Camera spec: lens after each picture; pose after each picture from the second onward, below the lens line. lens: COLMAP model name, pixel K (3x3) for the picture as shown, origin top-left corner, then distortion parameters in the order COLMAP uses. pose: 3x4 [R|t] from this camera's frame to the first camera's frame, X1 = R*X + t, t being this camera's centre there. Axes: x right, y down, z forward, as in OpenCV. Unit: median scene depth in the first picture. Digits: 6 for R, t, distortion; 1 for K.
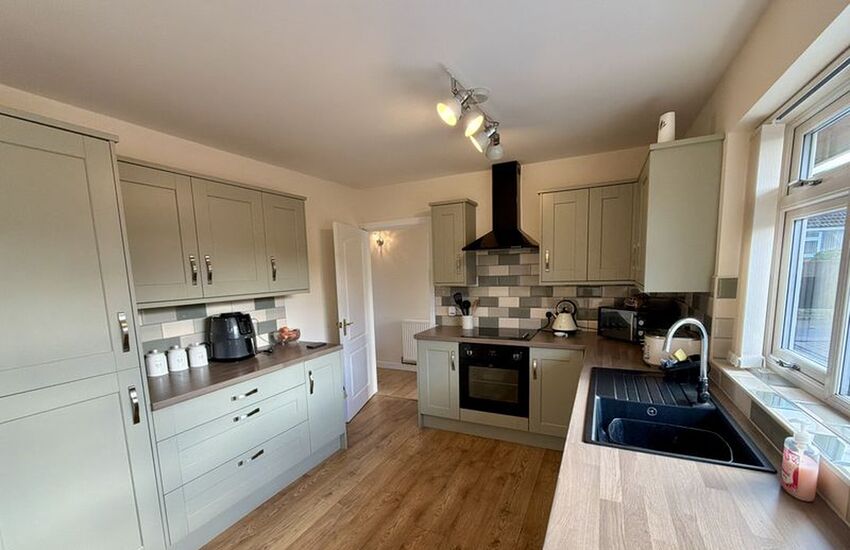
lens RADIAL K [[359.6, 0, 425.0], [0, 359.6, 275.0], [0, 0, 1]] dist [-0.000436, -0.000006]
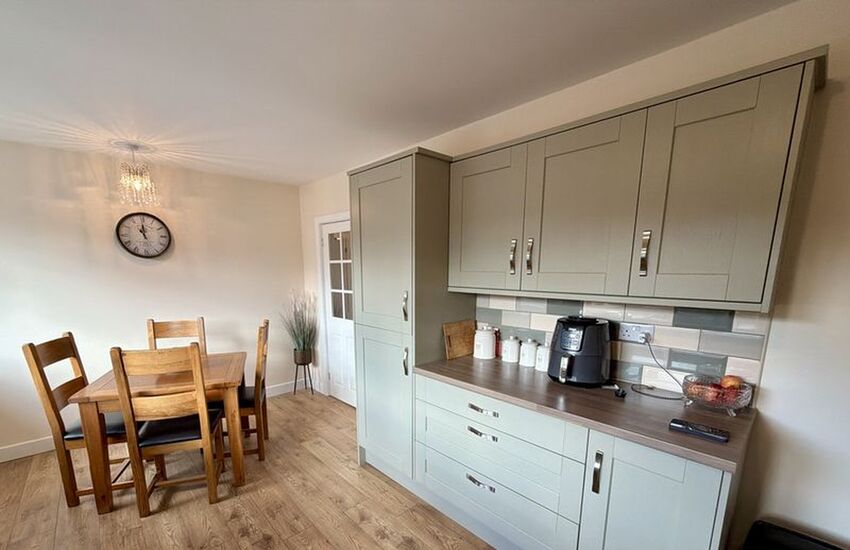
lens RADIAL K [[359.6, 0, 425.0], [0, 359.6, 275.0], [0, 0, 1]] dist [-0.000436, -0.000006]
pose [[-0.331784, 0.039606, -0.942524, 0.247277], [-0.016861, 0.998710, 0.047903, -0.007763], [0.943205, 0.031785, -0.330688, 0.962243]]
